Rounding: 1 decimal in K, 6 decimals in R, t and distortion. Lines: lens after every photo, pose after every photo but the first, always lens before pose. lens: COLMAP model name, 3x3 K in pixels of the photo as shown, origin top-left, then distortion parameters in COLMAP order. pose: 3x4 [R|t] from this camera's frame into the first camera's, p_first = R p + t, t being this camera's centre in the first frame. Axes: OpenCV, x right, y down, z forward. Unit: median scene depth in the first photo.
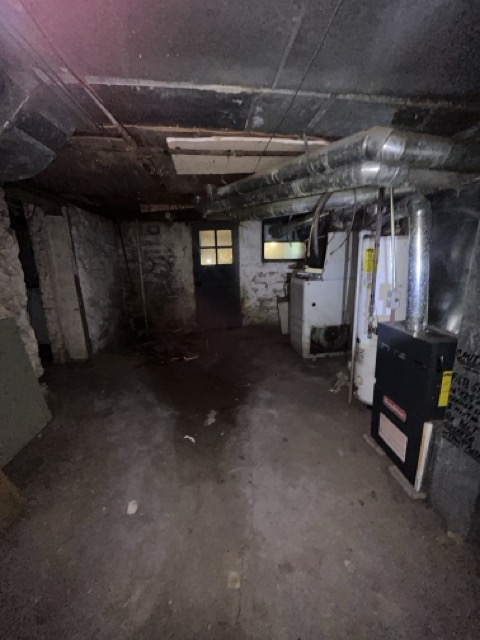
lens RADIAL K [[261.3, 0, 240.9], [0, 261.3, 319.6], [0, 0, 1]] dist [-0.004165, 0.002300]
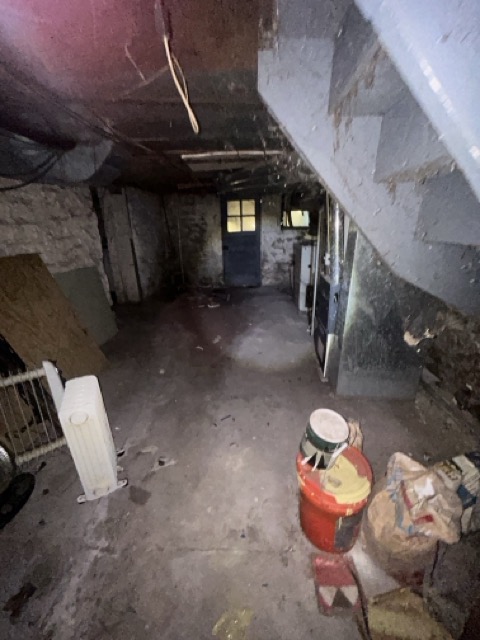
lens RADIAL K [[261.3, 0, 242.1], [0, 261.3, 320.0], [0, 0, 1]] dist [-0.004165, 0.002300]
pose [[0.985675, 0.061556, -0.157023, 0.194084], [-0.041371, 0.990818, 0.128720, 0.052772], [0.163504, -0.120379, 0.979171, -0.316692]]
